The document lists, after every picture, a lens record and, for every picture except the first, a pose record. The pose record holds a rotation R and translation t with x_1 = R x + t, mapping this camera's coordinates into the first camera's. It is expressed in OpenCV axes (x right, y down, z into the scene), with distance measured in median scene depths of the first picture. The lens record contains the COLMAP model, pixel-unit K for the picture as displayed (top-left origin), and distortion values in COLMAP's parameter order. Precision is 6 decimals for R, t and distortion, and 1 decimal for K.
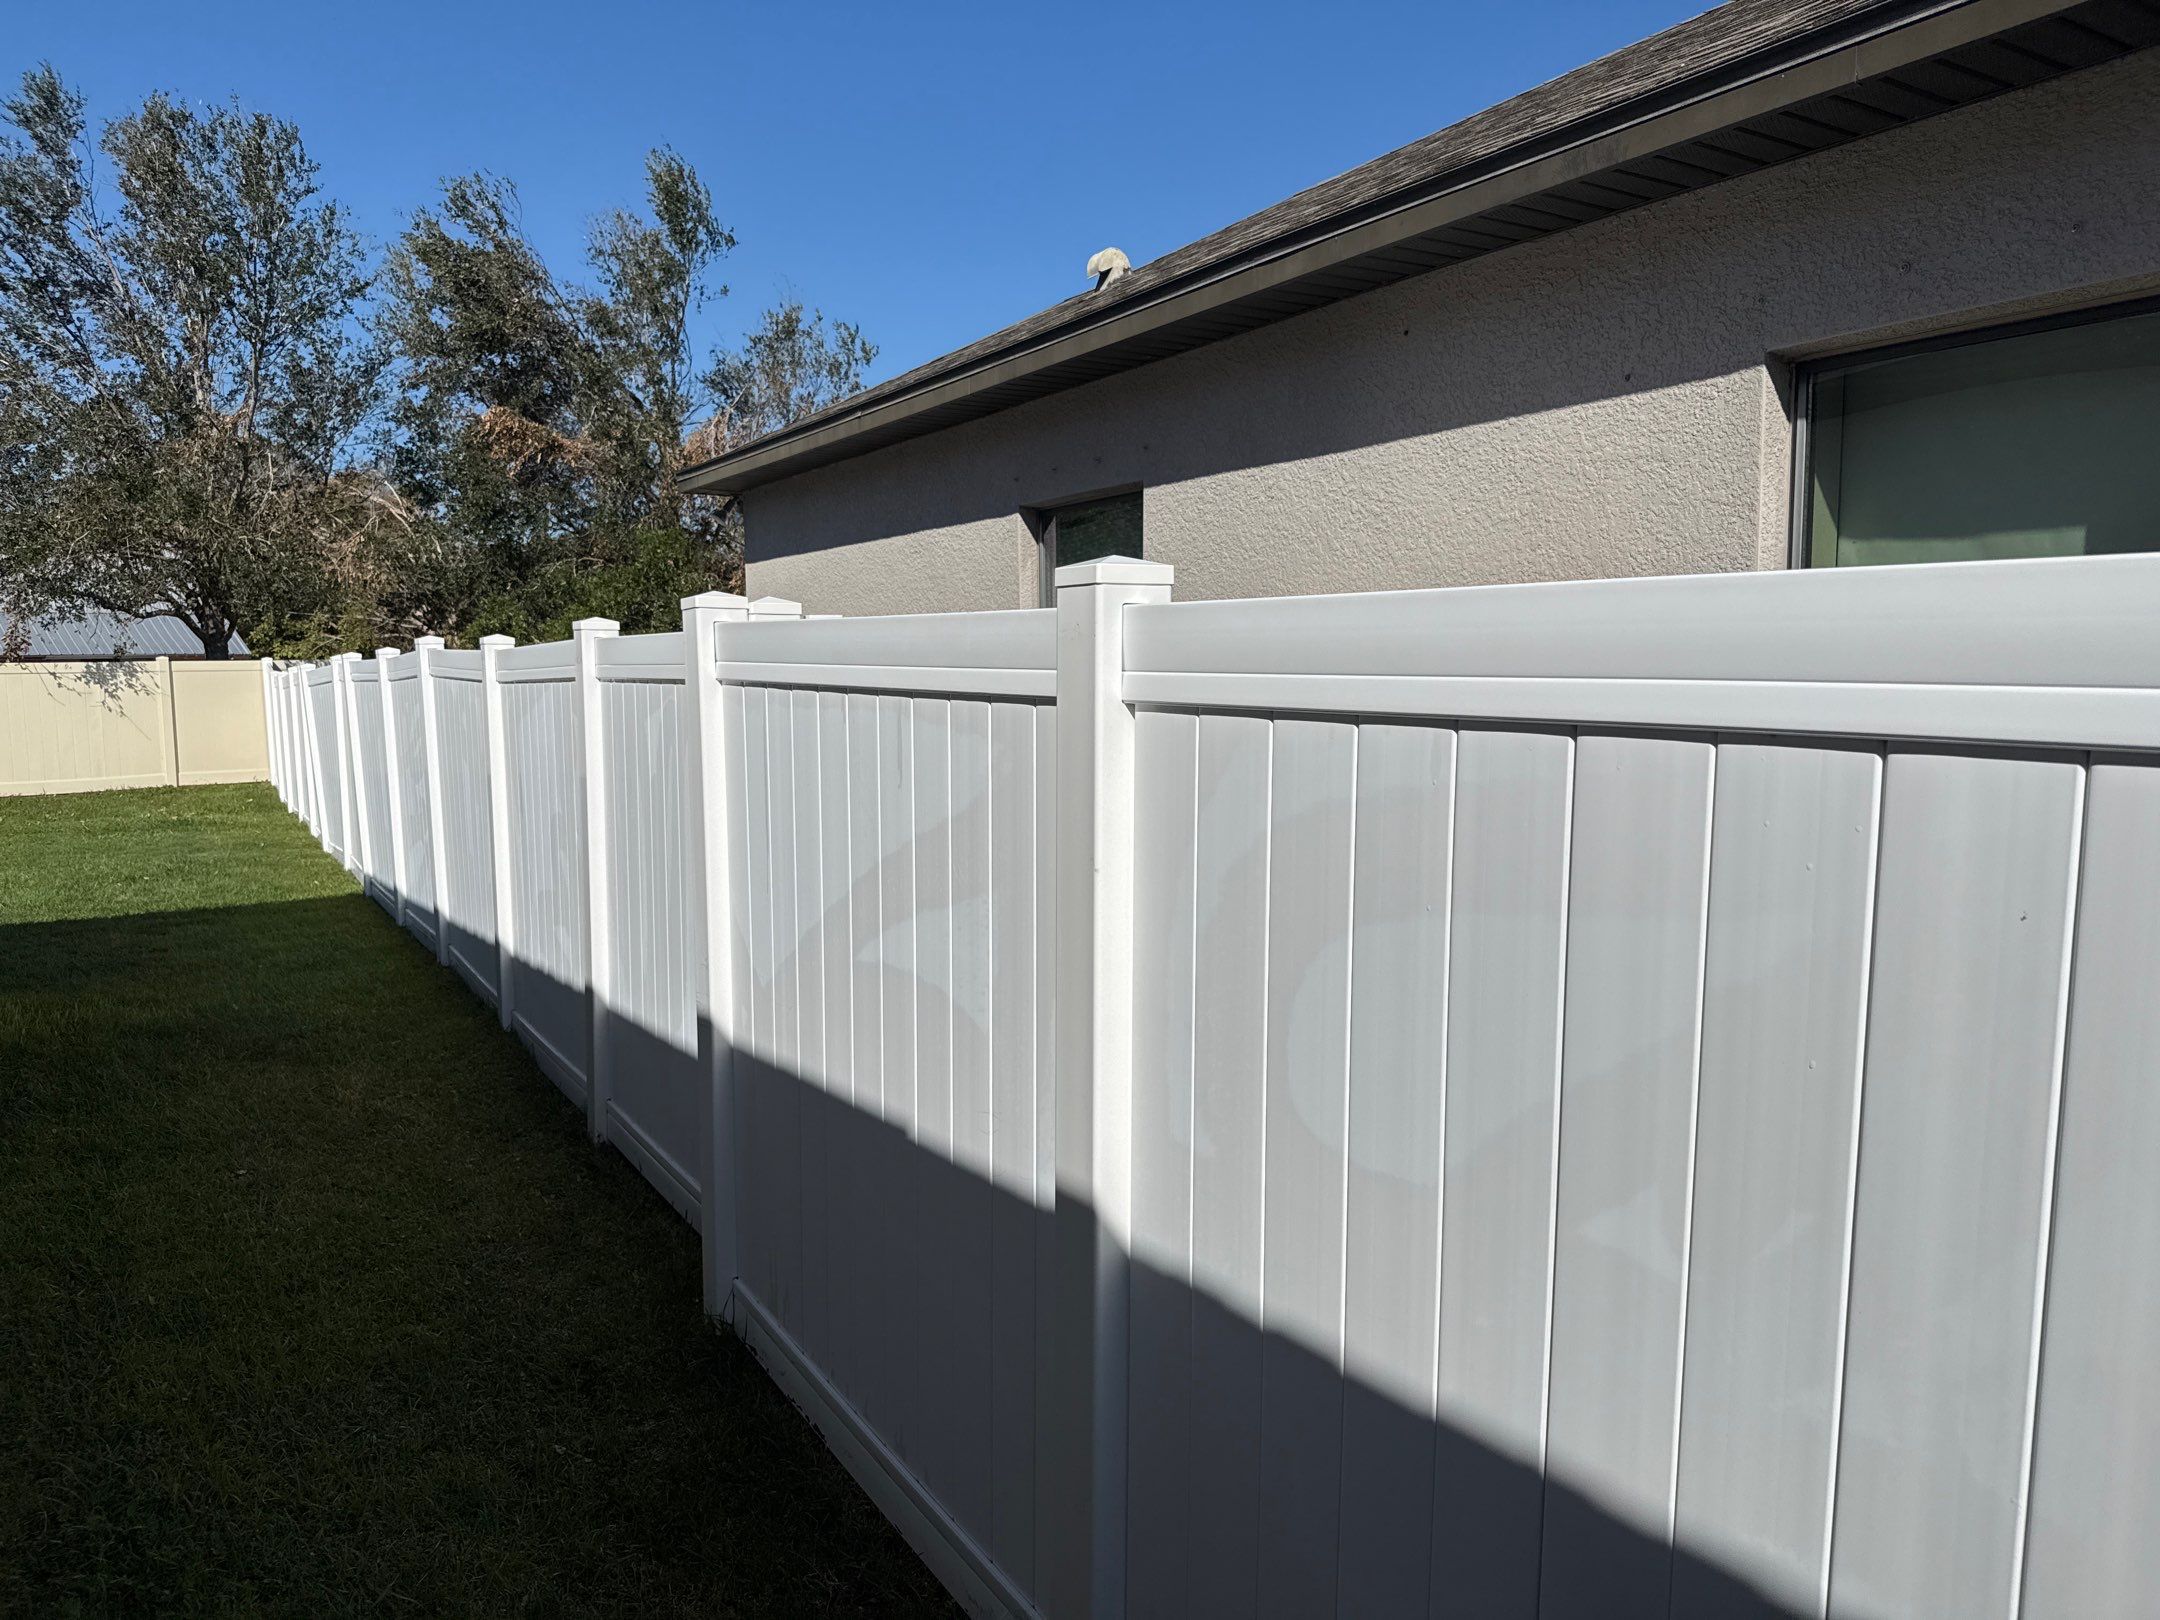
lens RADIAL K [[1493.0, 0, 1082.8], [0, 1493.0, 822.4], [0, 0, 1]] dist [-0.003066, -0.015882]
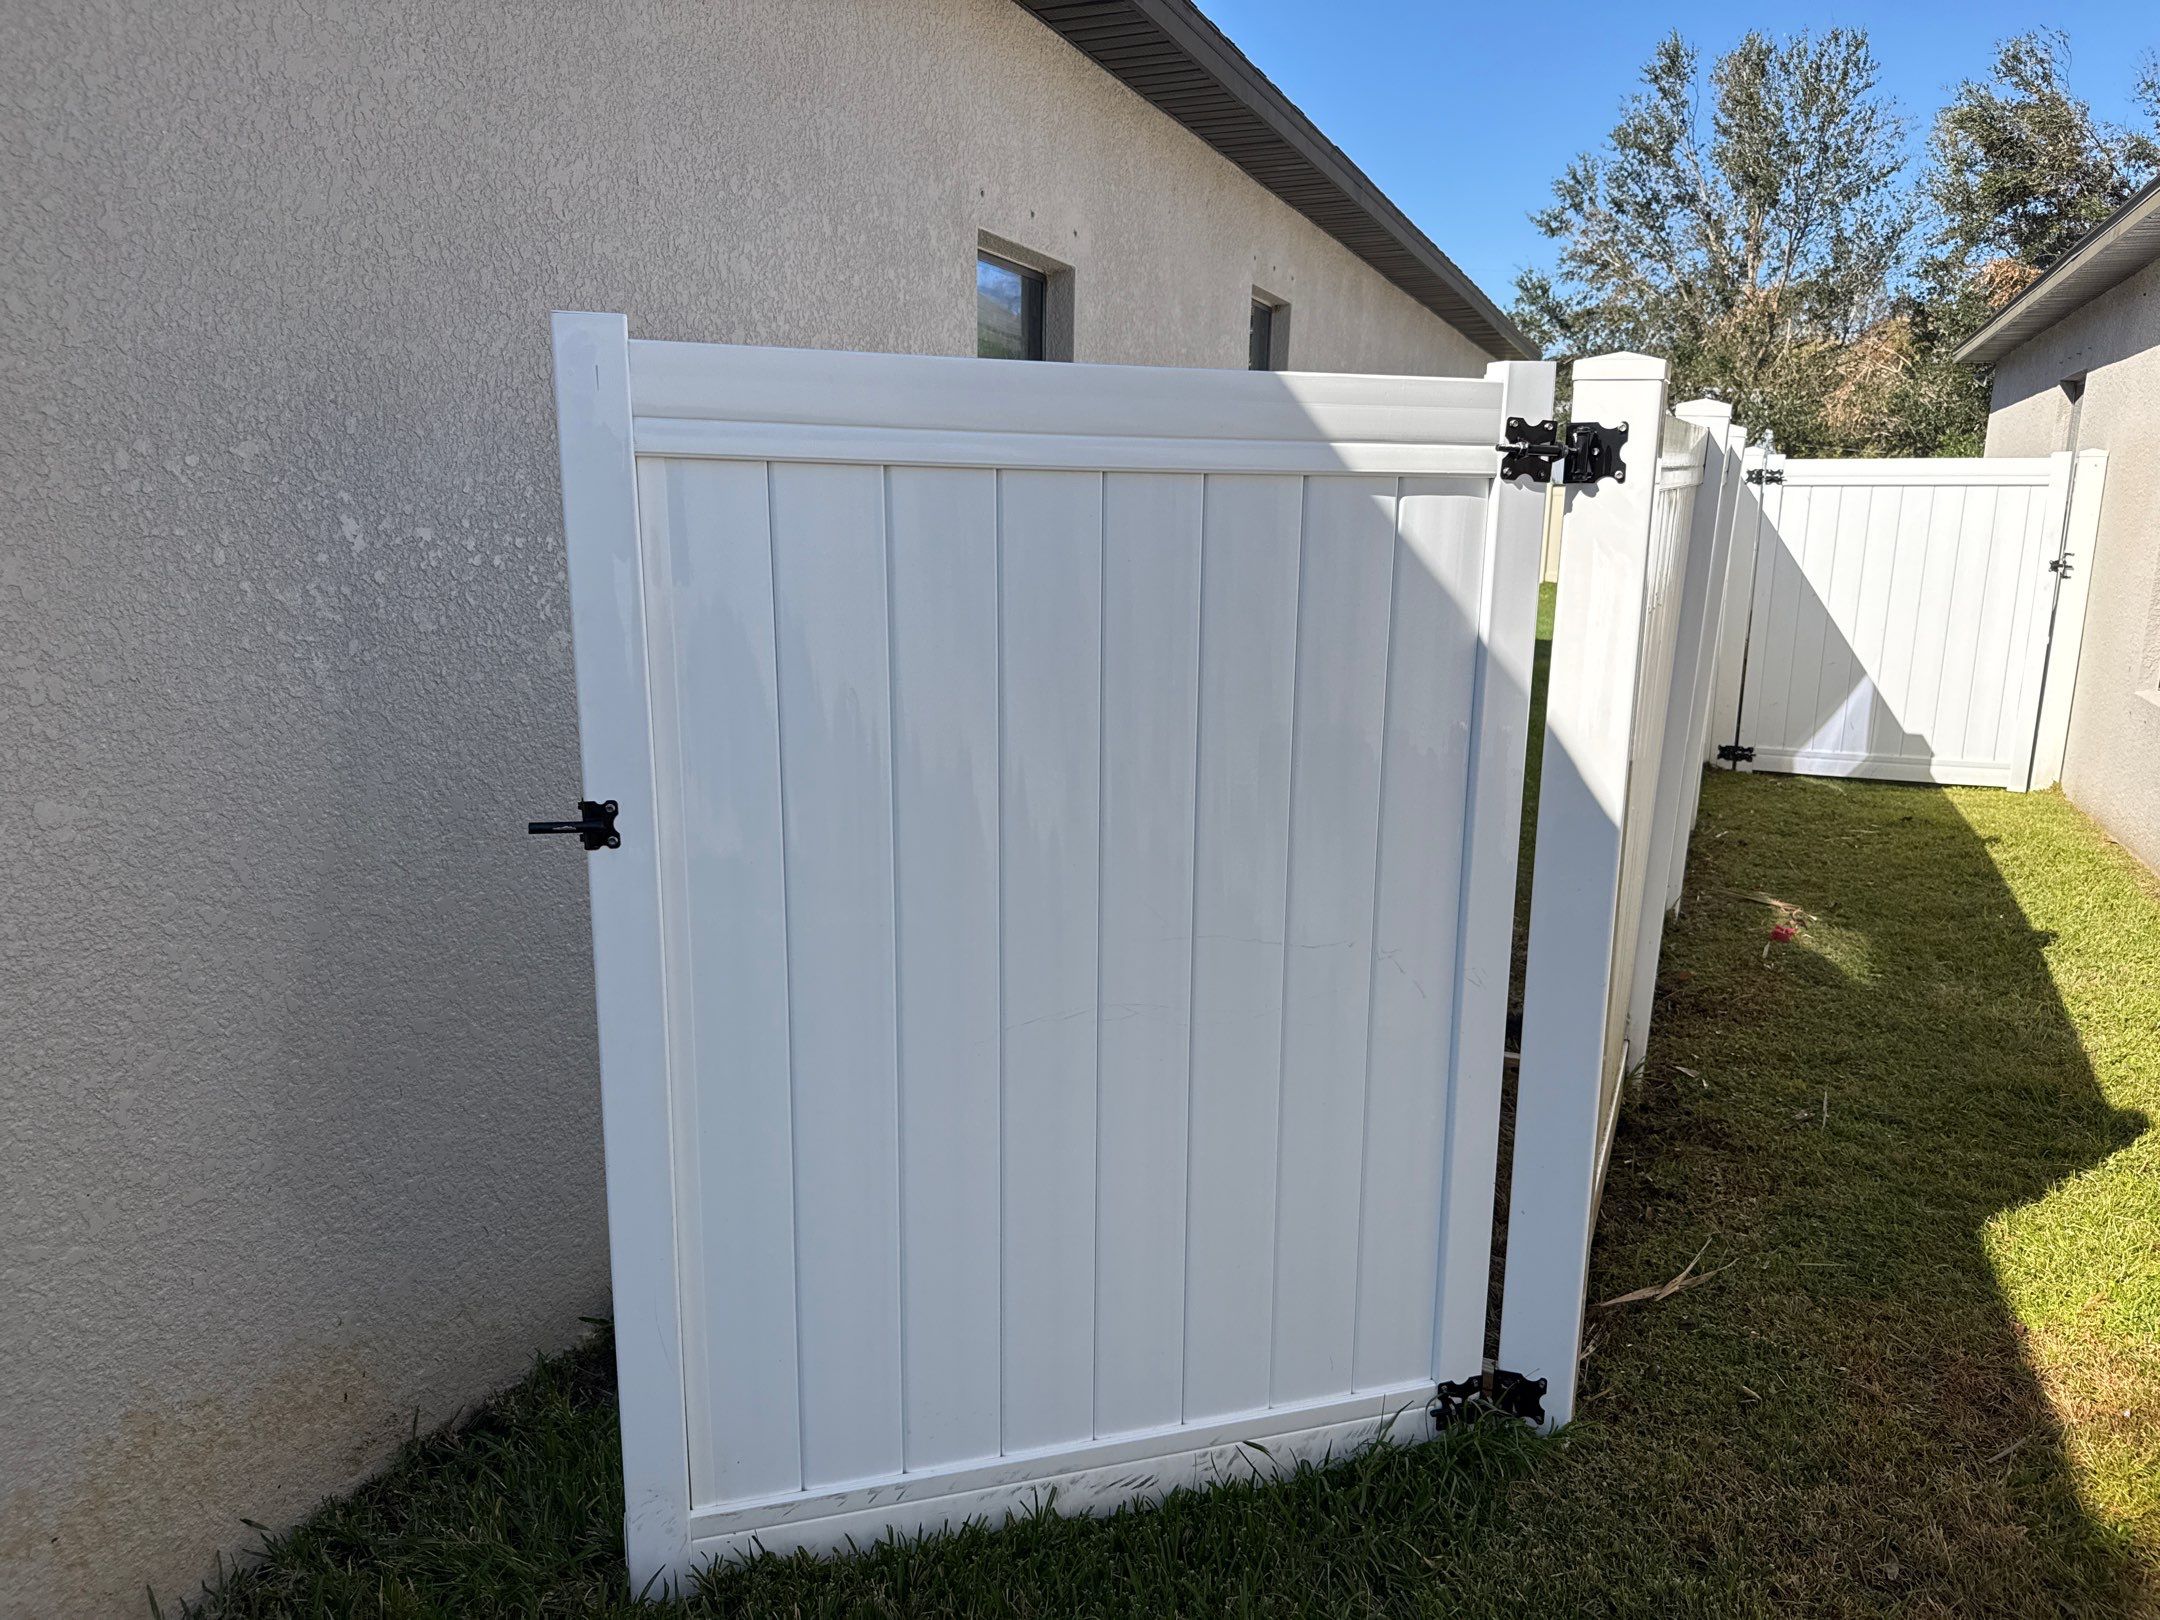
lens RADIAL K [[1493.0, 0, 1093.5], [0, 1493.0, 812.7], [0, 0, 1]] dist [-0.003066, -0.015882]
pose [[0.571335, 0.187031, -0.799122, 0.573296], [-0.106246, 0.982349, 0.153954, 0.082541], [0.813811, -0.003056, 0.581122, -0.593481]]
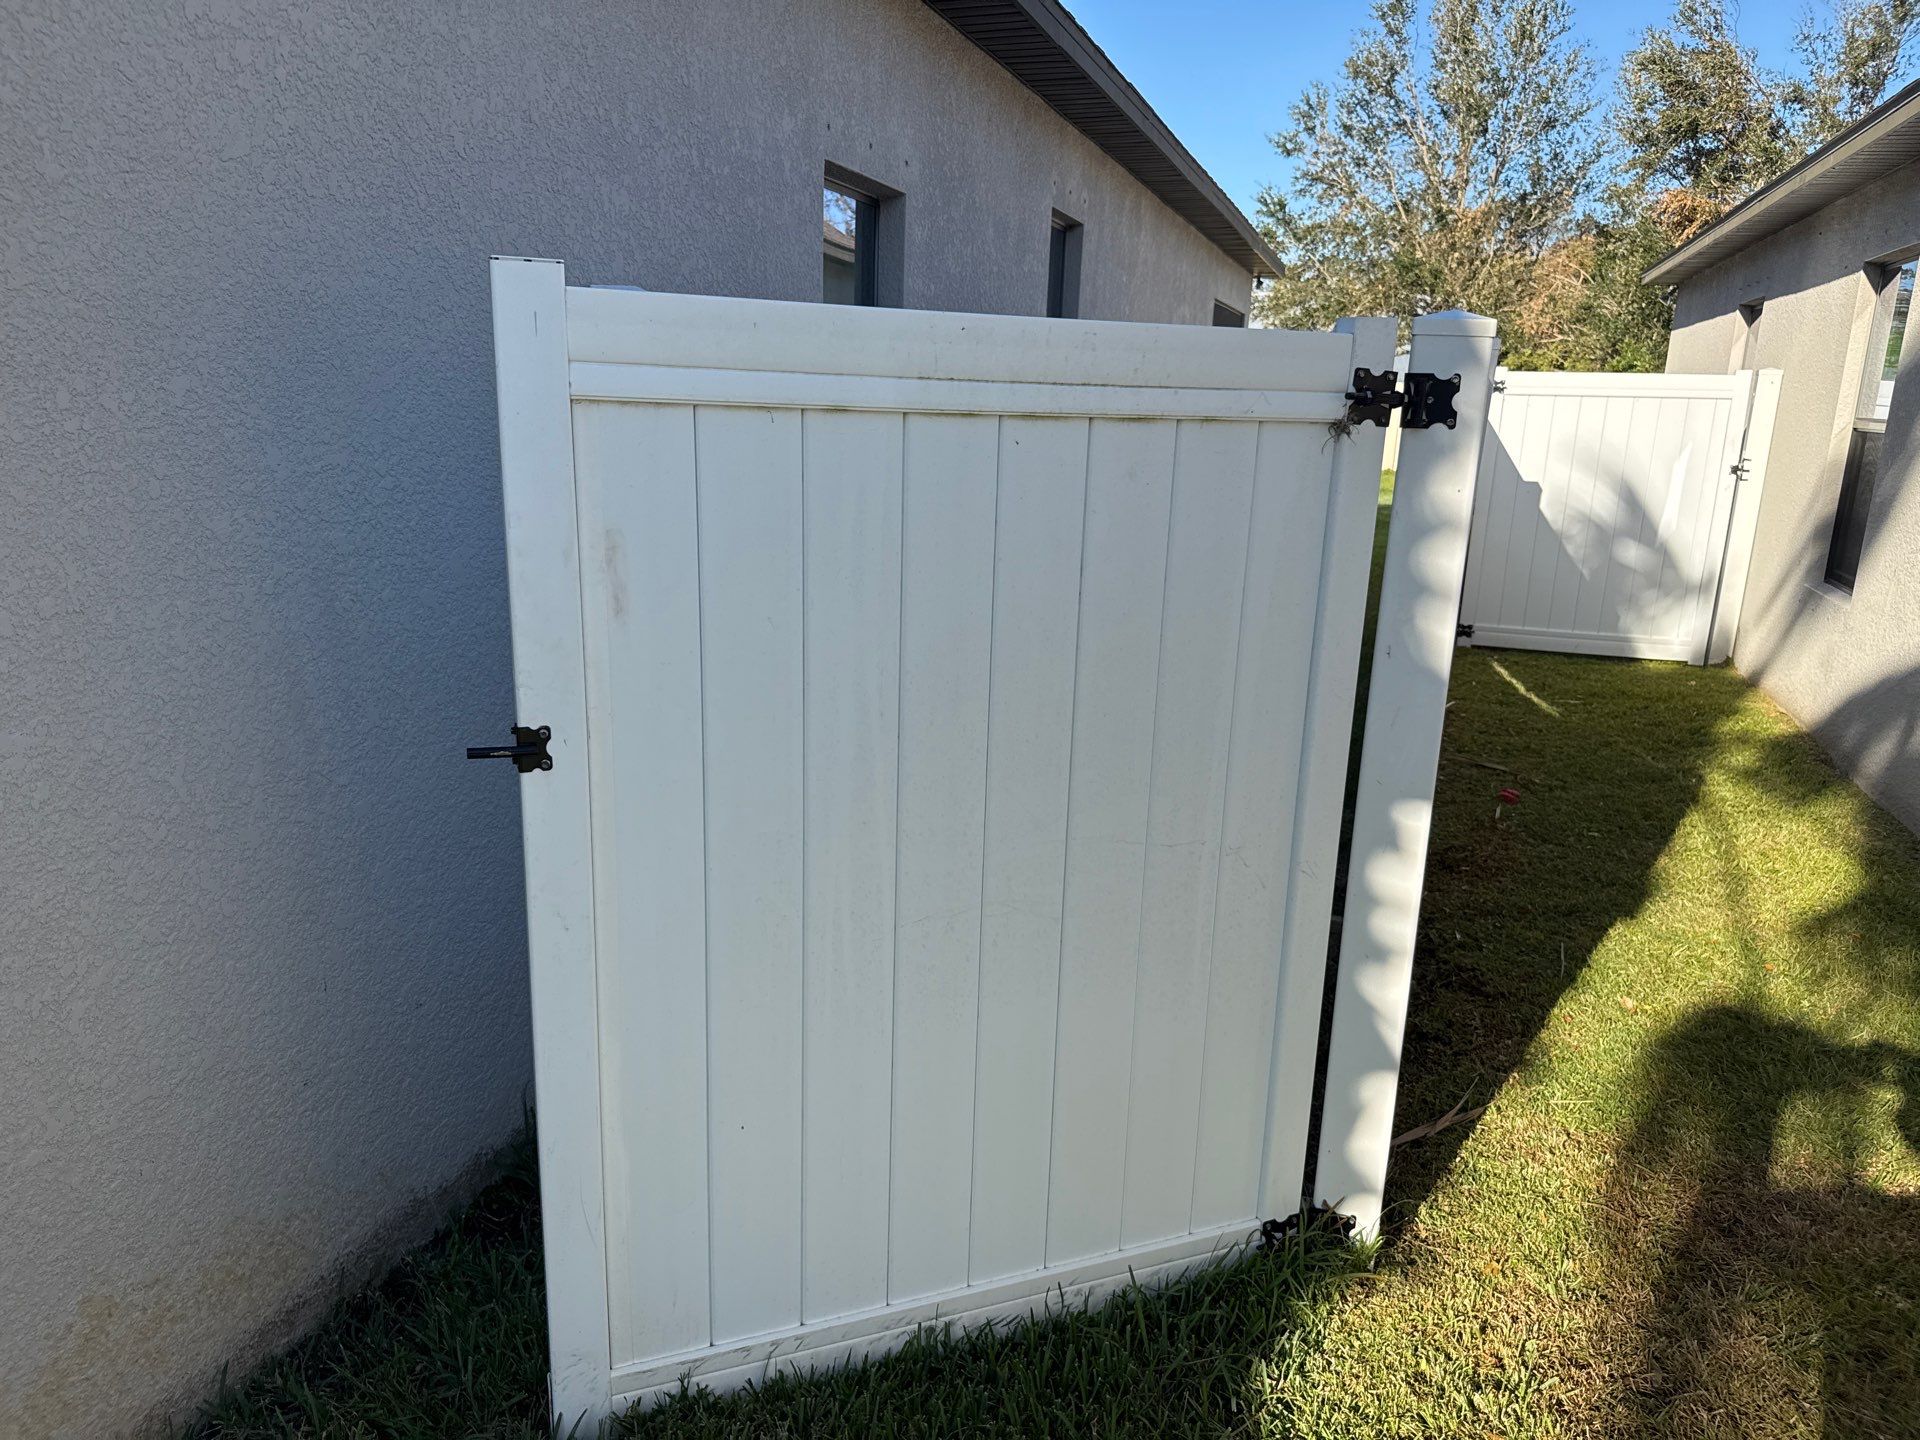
lens RADIAL K [[1327.1, 0, 951.2], [0, 1327.1, 724.9], [0, 0, 1]] dist [-0.003066, -0.015882]
pose [[0.620152, 0.223698, -0.751911, 0.541659], [-0.119375, 0.974229, 0.191382, 0.070190], [0.775346, -0.028927, 0.630874, -0.611687]]
